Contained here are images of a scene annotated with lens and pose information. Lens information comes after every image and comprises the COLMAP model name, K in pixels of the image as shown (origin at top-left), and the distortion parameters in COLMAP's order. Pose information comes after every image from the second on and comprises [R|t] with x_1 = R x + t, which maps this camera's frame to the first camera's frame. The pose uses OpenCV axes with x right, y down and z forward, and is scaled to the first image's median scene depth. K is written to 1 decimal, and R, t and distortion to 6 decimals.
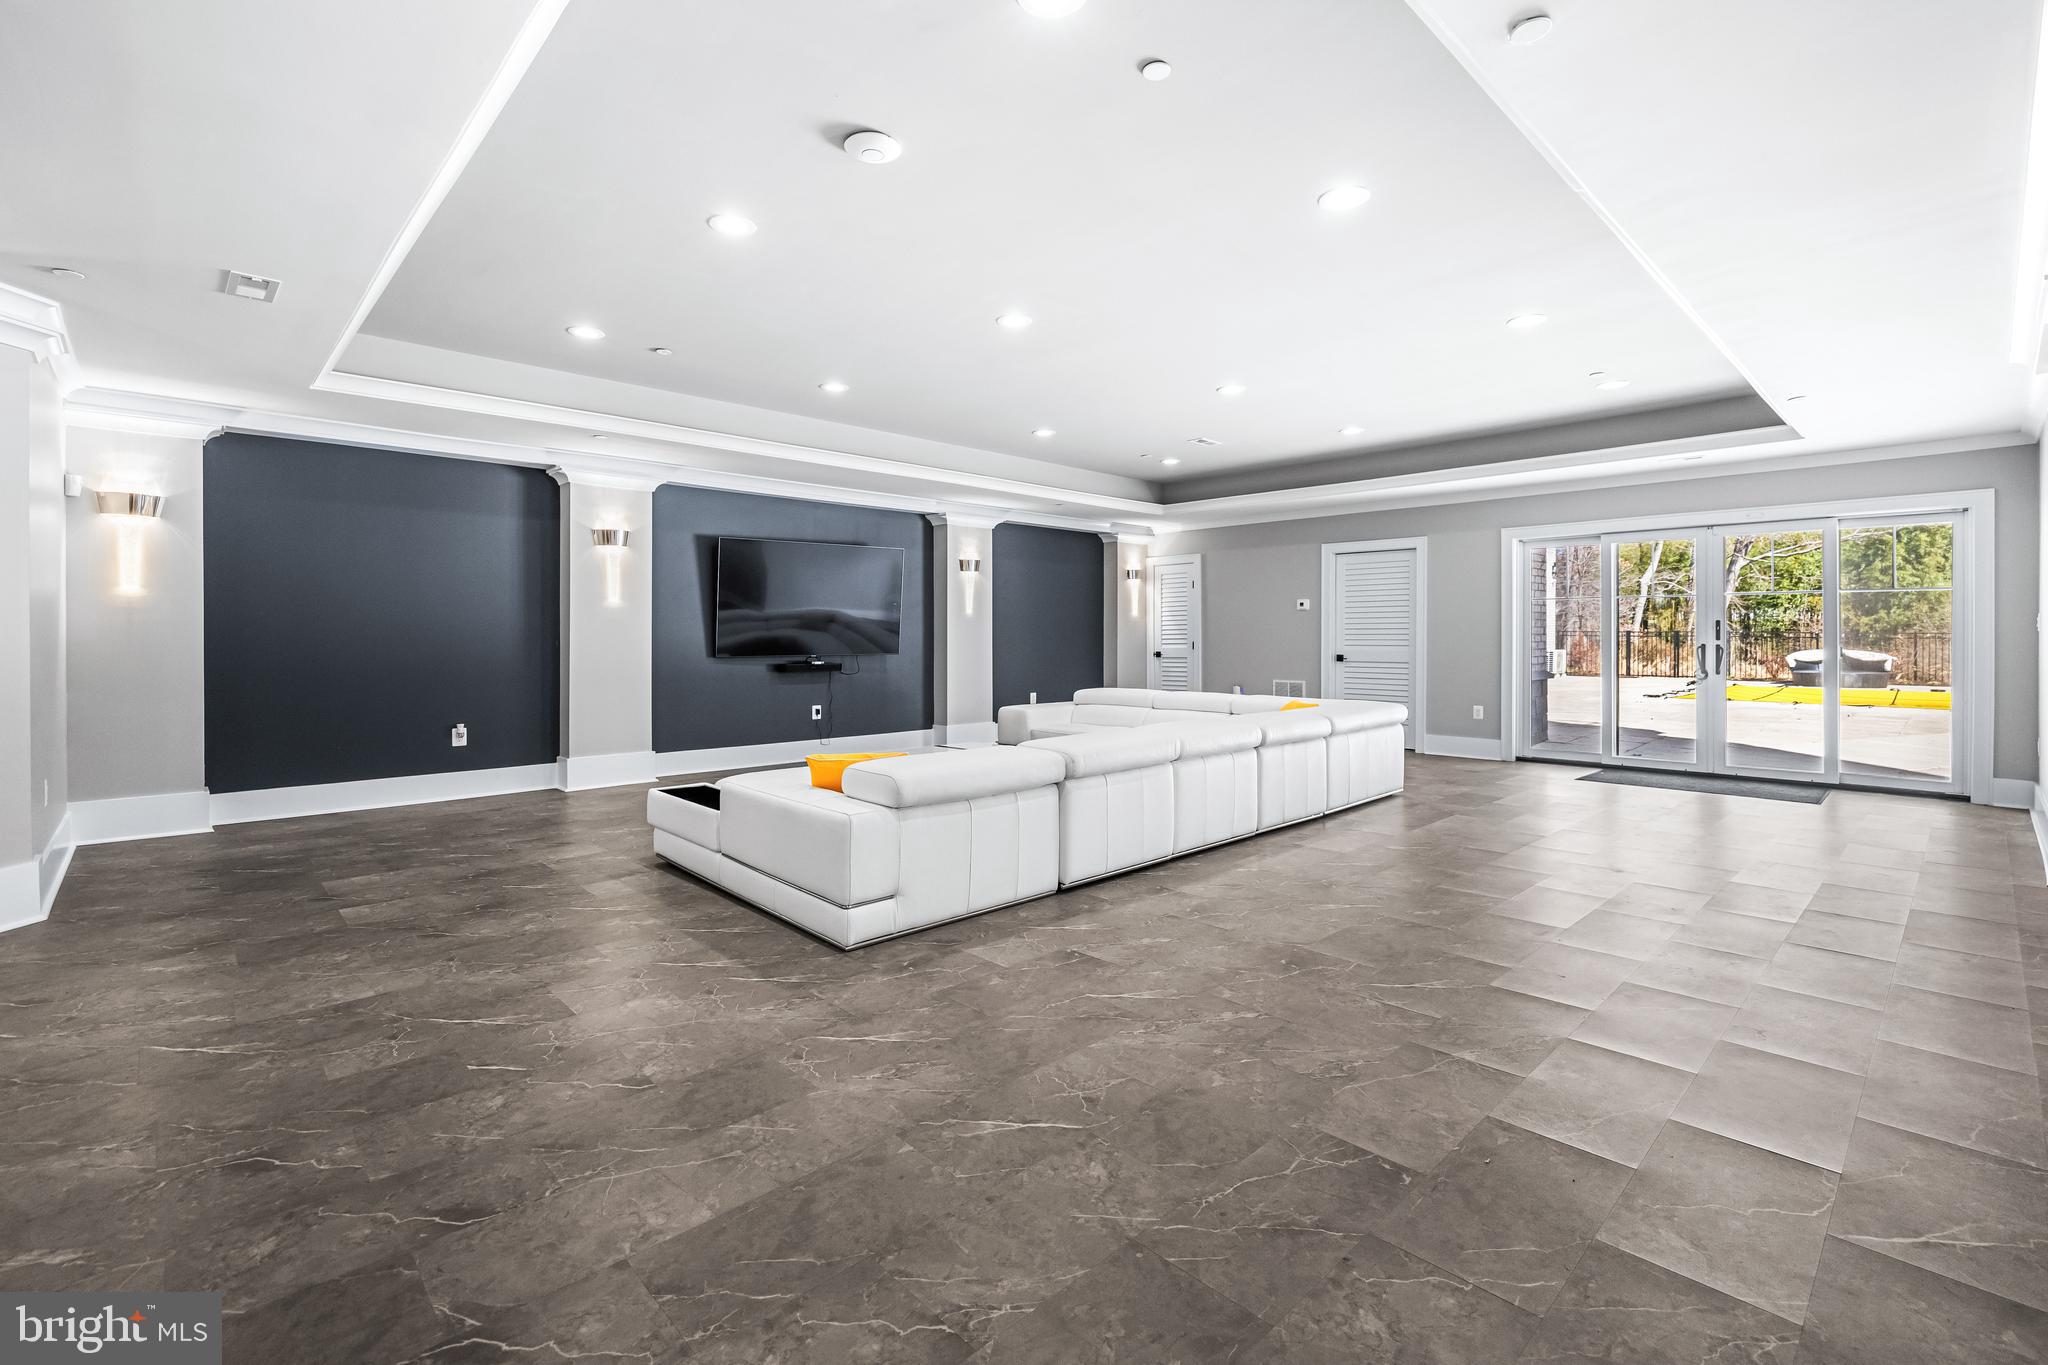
lens RADIAL K [[902.4, 0, 998.5], [0, 902.4, 643.3], [0, 0, 1]] dist [-0.002804, -0.000562]
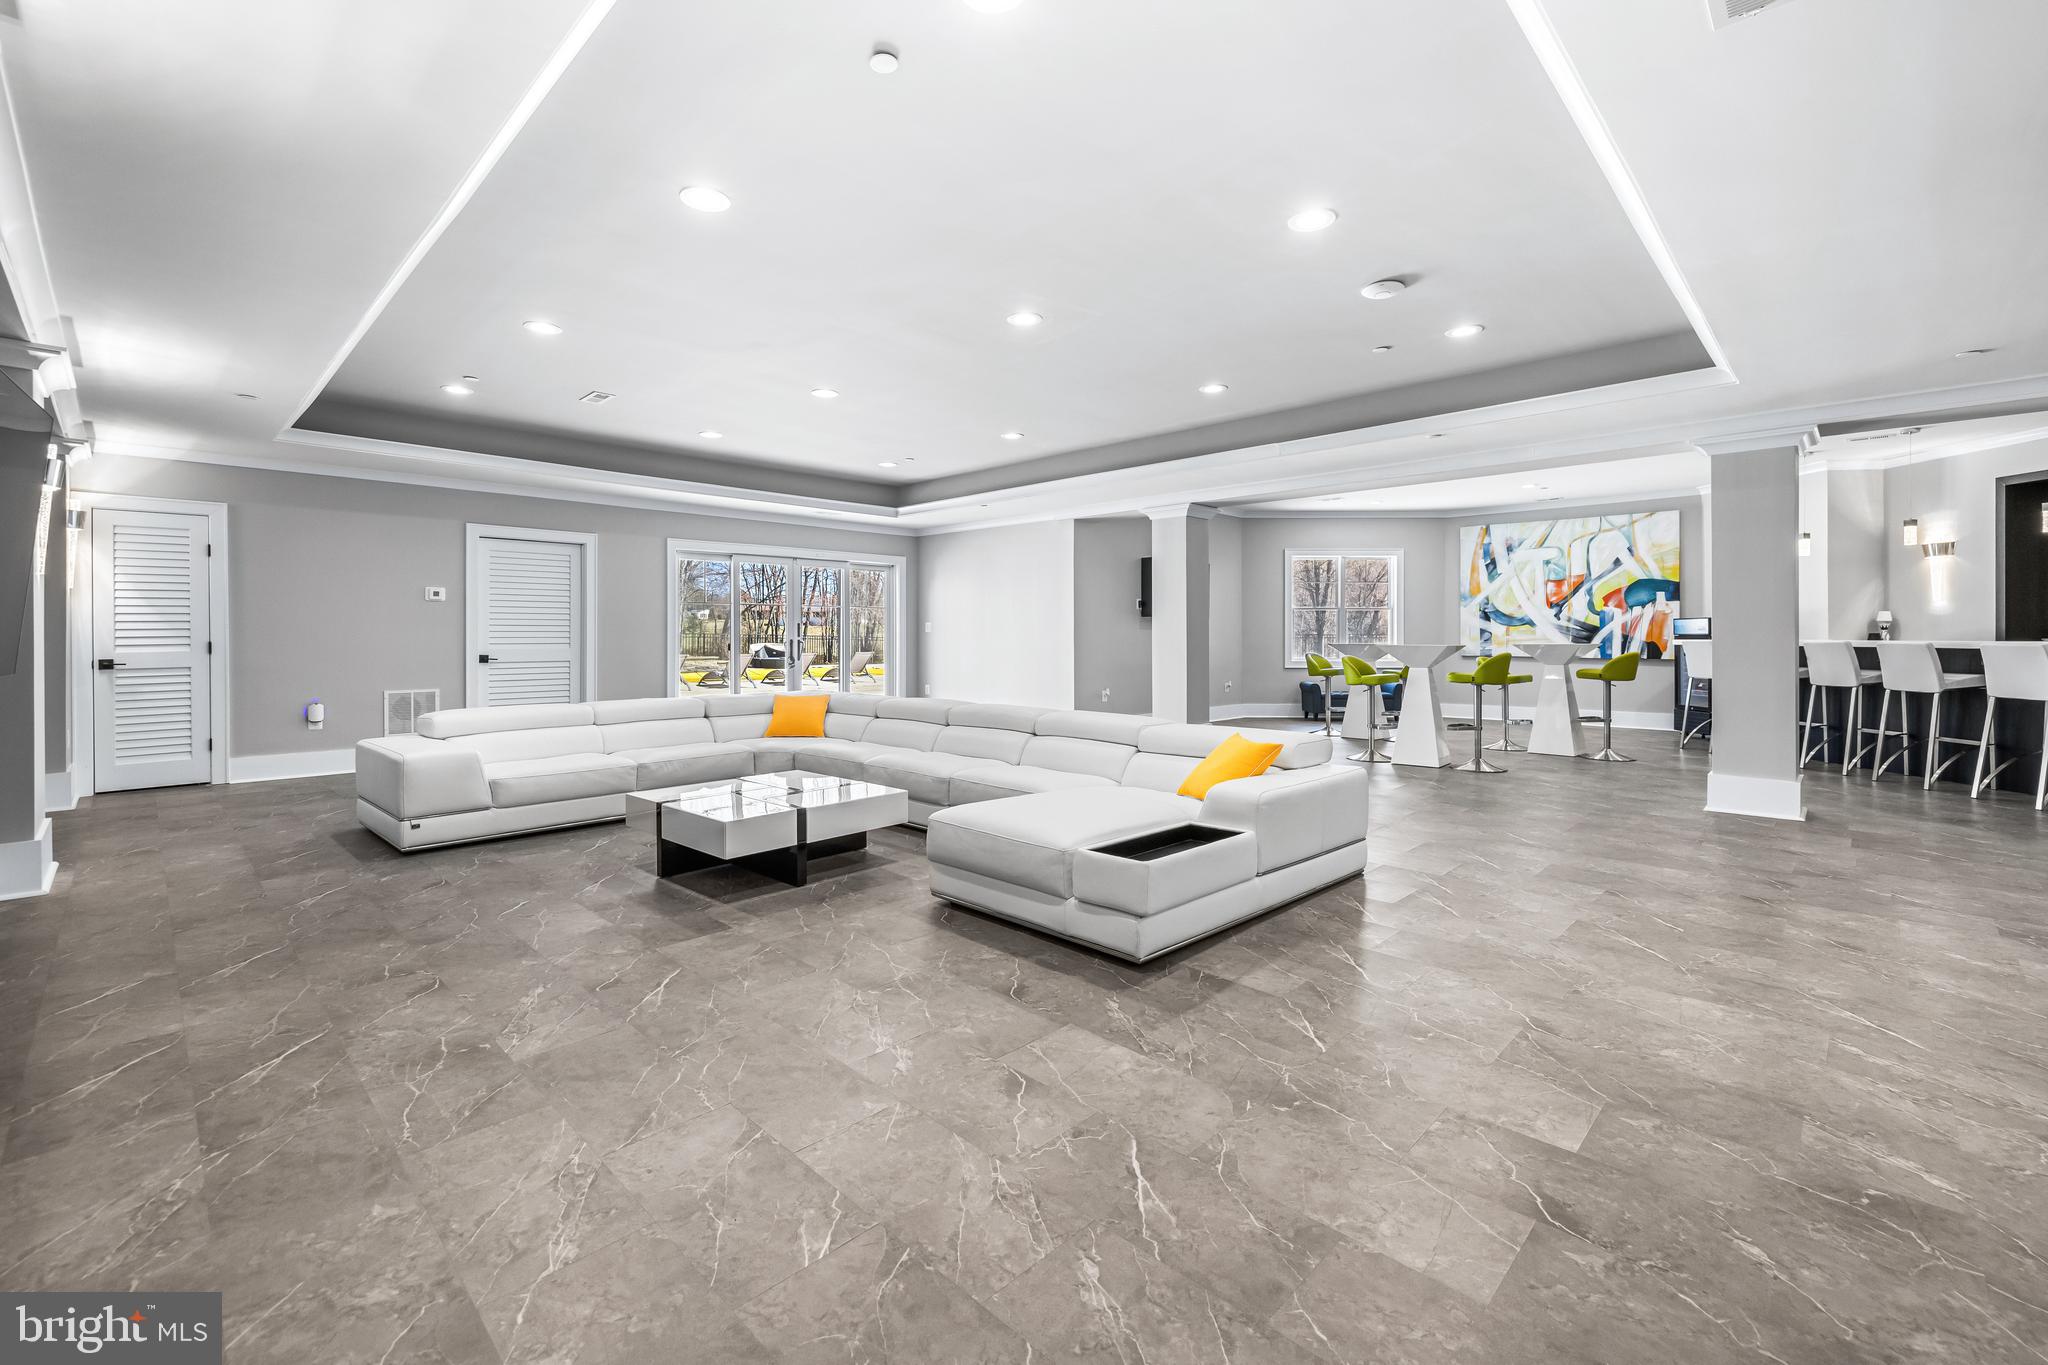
lens RADIAL K [[869.4, 0, 1032.8], [0, 869.4, 634.6], [0, 0, 1]] dist [0.003352, -0.000072]
pose [[-0.056799, 0.000207, 0.998386, -1.468088], [0.006996, 0.999976, 0.000191, -0.010132], [-0.998361, 0.006995, -0.056799, 1.613920]]
